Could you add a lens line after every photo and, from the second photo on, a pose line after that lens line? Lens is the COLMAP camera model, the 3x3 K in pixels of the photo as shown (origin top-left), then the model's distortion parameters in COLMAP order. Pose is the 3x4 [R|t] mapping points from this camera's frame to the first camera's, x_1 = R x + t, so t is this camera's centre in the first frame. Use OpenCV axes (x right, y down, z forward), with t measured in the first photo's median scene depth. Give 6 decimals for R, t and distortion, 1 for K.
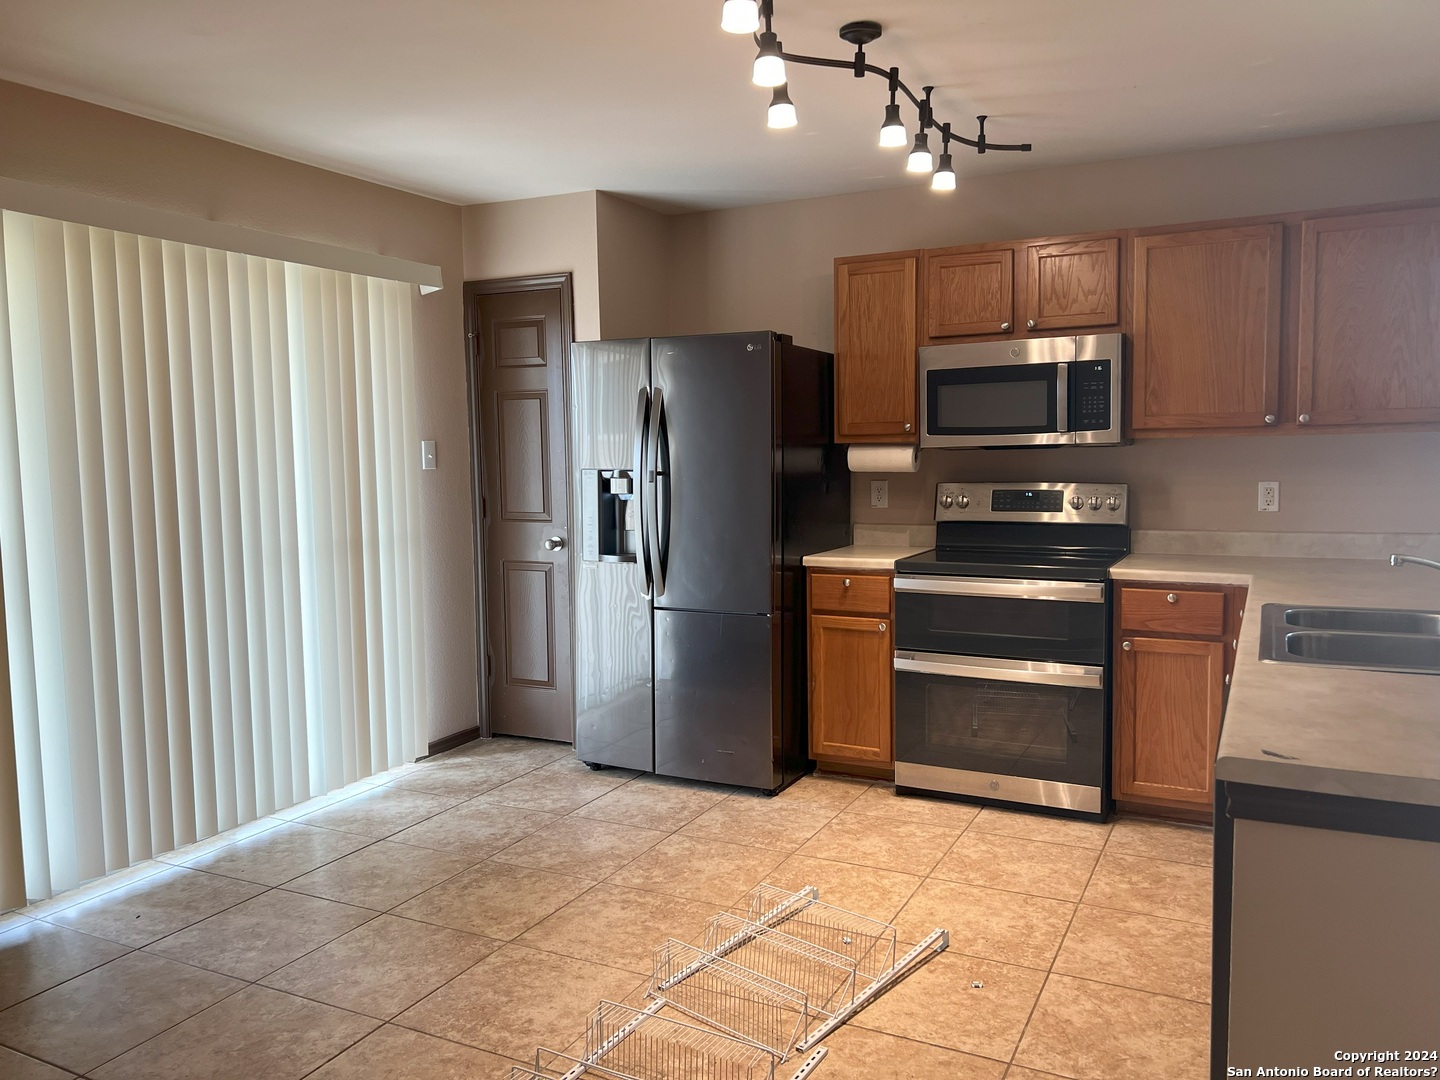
lens RADIAL K [[1087.5, 0, 732.3], [0, 1087.5, 539.4], [0, 0, 1]] dist [0.061679, -0.055794]
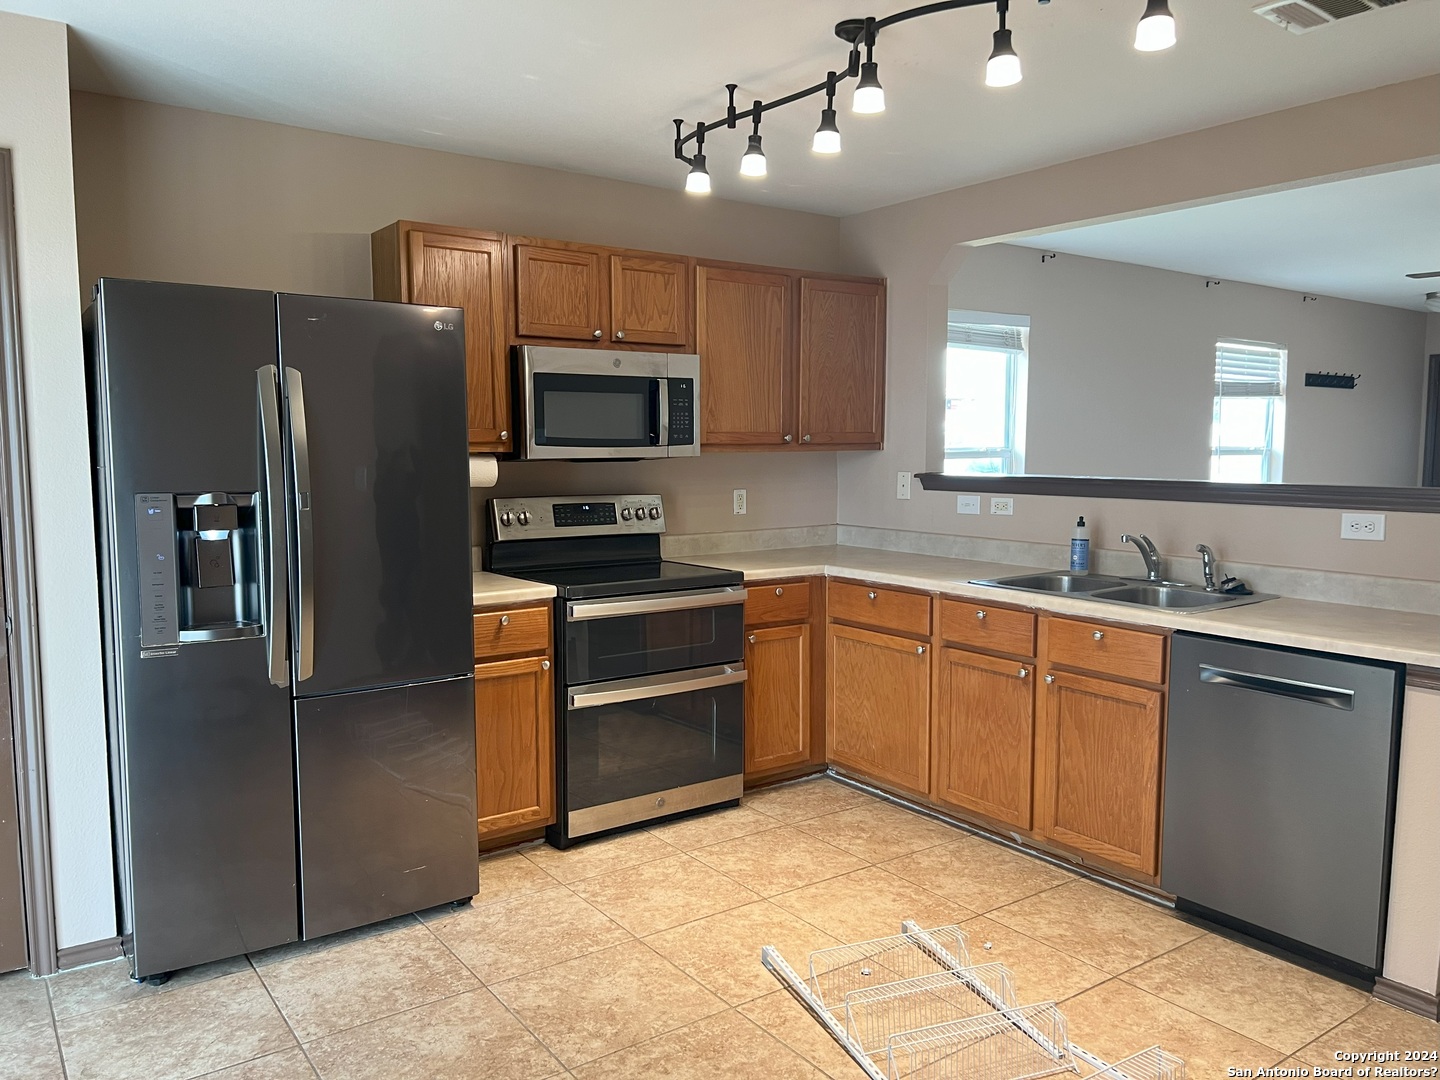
lens RADIAL K [[1087.5, 0, 732.1], [0, 1087.5, 545.5], [0, 0, 1]] dist [0.061679, -0.055794]
pose [[0.458685, -0.069915, 0.885844, -0.581301], [0.067340, 0.996768, 0.043802, -0.045006], [-0.886044, 0.039561, 0.461911, 0.475819]]
